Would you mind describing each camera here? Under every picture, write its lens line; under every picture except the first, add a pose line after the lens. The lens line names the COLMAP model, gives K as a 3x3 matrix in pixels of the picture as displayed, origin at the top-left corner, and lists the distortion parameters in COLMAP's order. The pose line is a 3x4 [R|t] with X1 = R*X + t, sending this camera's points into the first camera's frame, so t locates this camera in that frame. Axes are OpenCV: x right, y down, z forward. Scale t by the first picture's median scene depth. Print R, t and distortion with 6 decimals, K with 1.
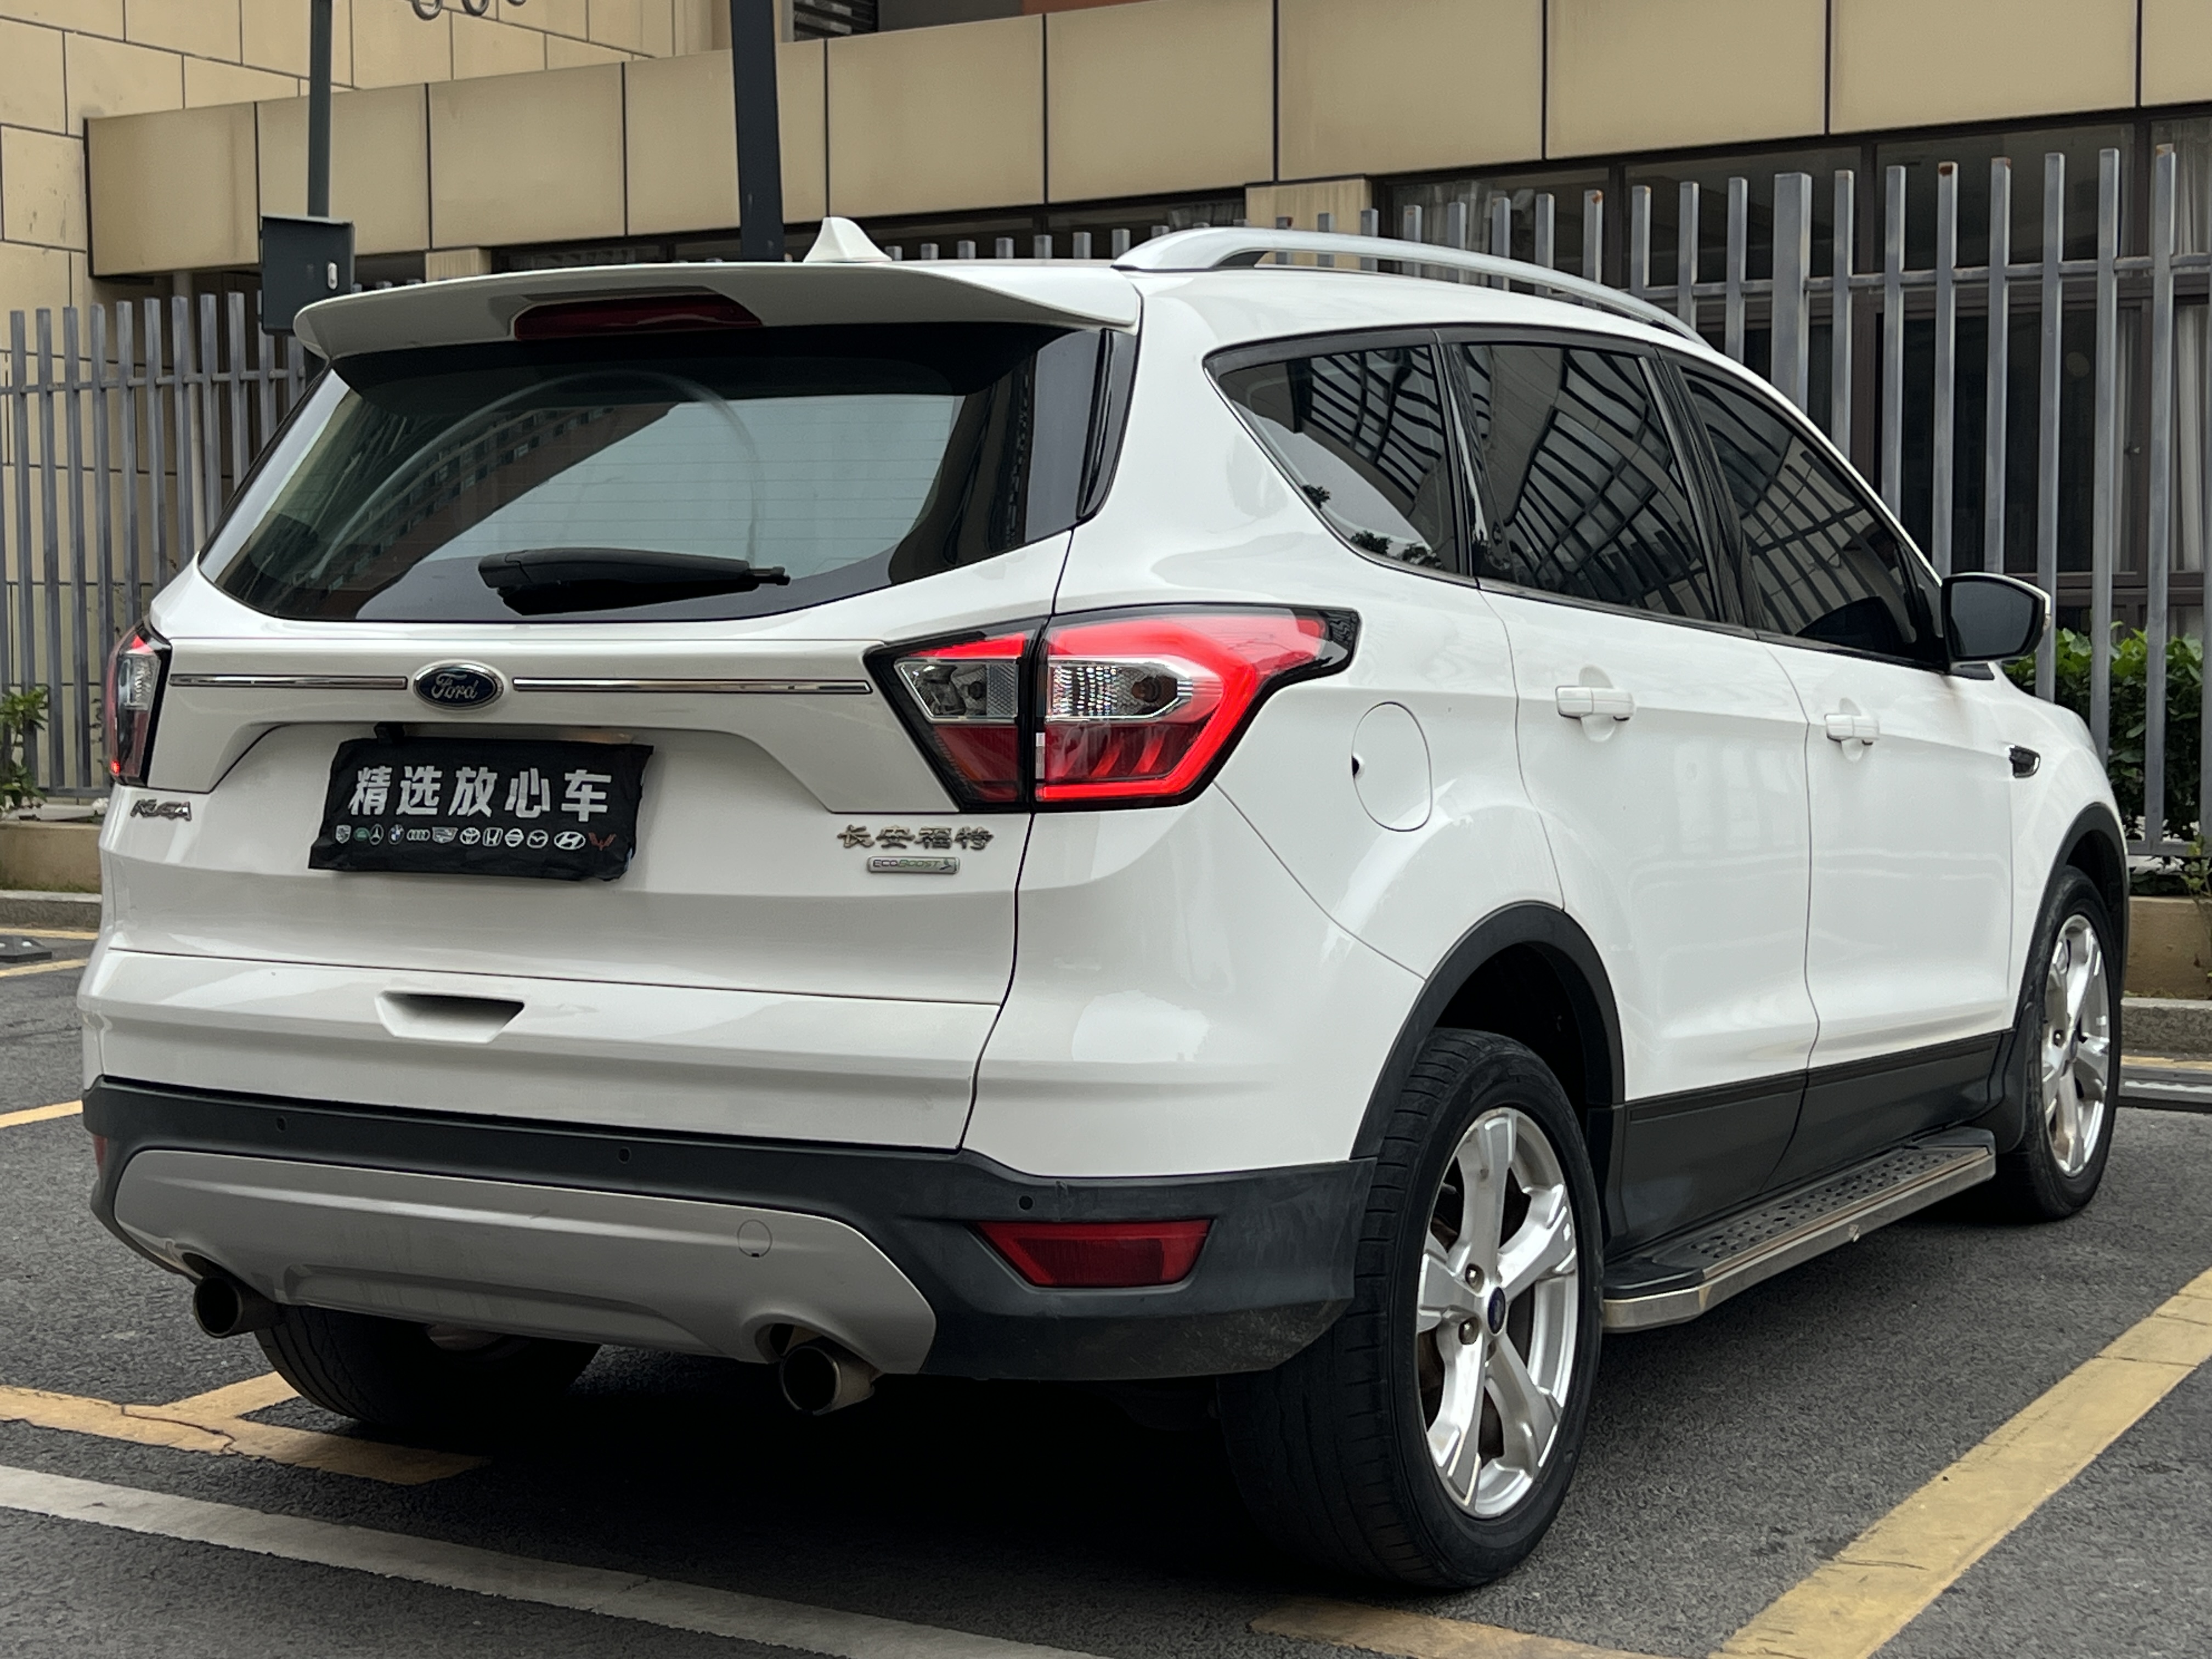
lens RADIAL K [[3316.7, 0, 1106.1], [0, 3316.7, 838.6], [0, 0, 1]] dist [0.040526, 0.000000]
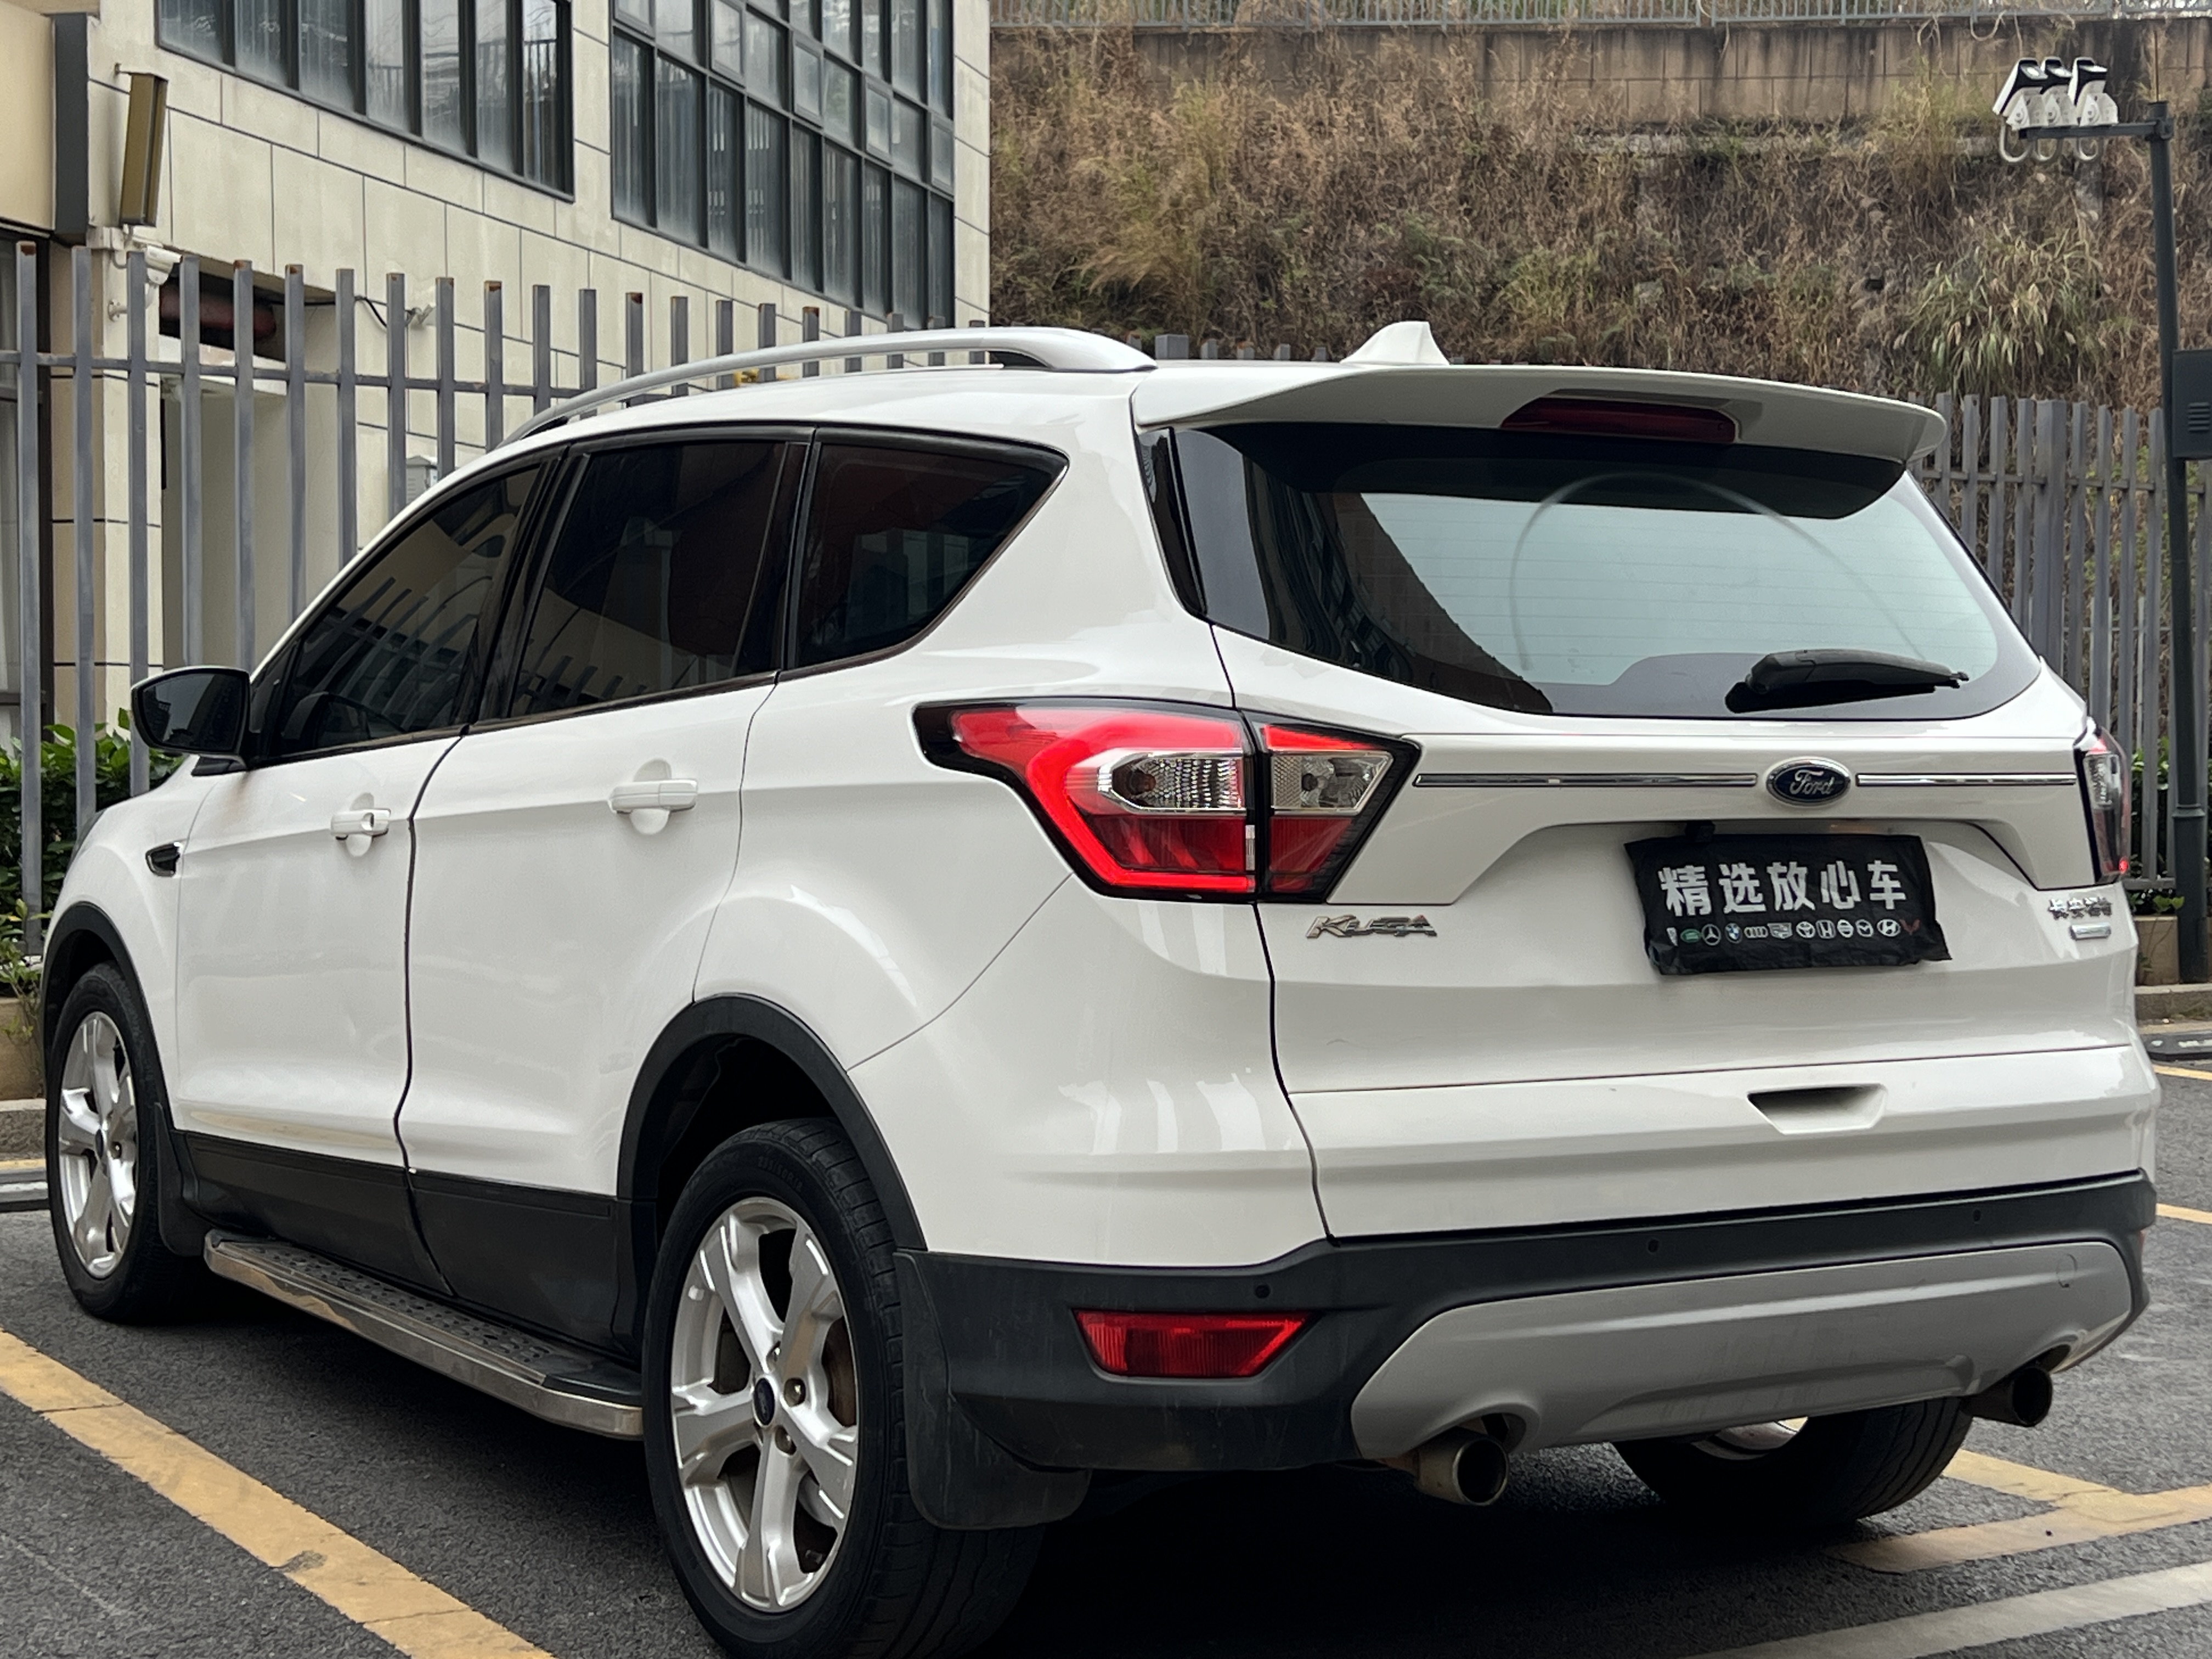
lens RADIAL K [[3474.7, 0, 1106.4], [0, 3474.7, 819.3], [0, 0, 1]] dist [0.190330, 0.000000]
pose [[0.469917, -0.020643, 0.882469, -1.241508], [0.046806, 0.998903, -0.001557, -0.043042], [-0.881469, 0.042036, 0.470368, 0.682183]]
